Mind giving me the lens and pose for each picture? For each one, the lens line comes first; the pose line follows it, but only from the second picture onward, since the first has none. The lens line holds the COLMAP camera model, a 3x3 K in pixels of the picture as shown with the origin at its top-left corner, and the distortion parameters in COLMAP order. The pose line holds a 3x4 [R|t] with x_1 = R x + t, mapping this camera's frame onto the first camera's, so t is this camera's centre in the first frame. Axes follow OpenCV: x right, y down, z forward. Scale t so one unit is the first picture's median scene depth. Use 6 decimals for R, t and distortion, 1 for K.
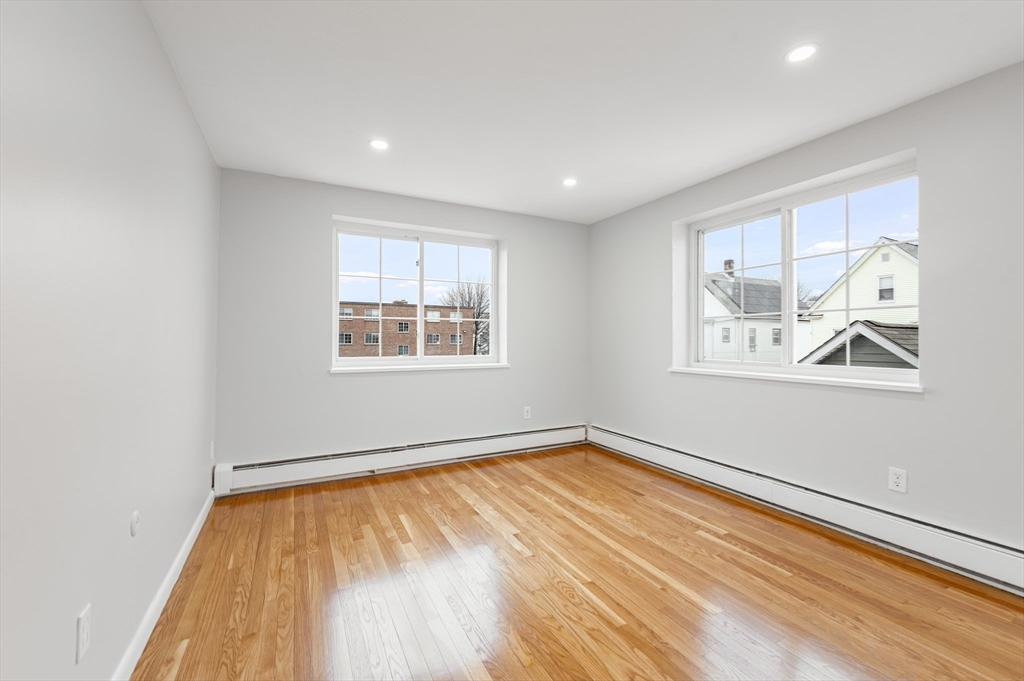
lens RADIAL K [[411.6, 0, 512.0], [0, 411.6, 340.5], [0, 0, 1]] dist [-0.000597, 0.000042]
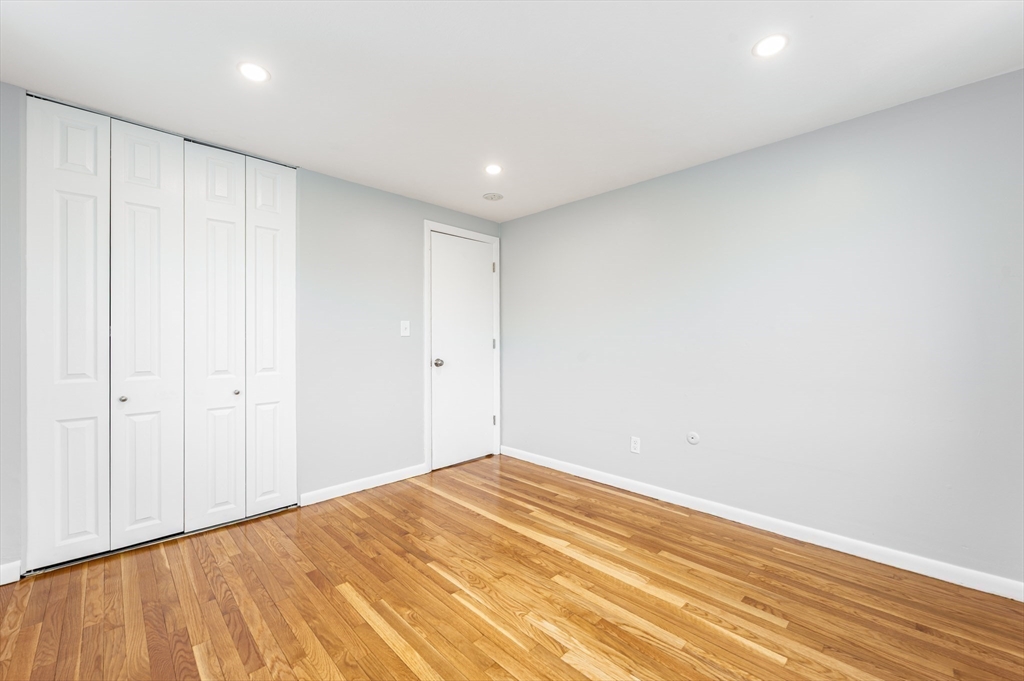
lens RADIAL K [[409.5, 0, 511.6], [0, 409.5, 337.7], [0, 0, 1]] dist [-0.000921, -0.000126]
pose [[-0.955254, -0.000367, -0.295788, 0.330855], [-0.000808, 0.999999, 0.001368, -0.018667], [0.295787, 0.001545, -0.955253, 1.889778]]
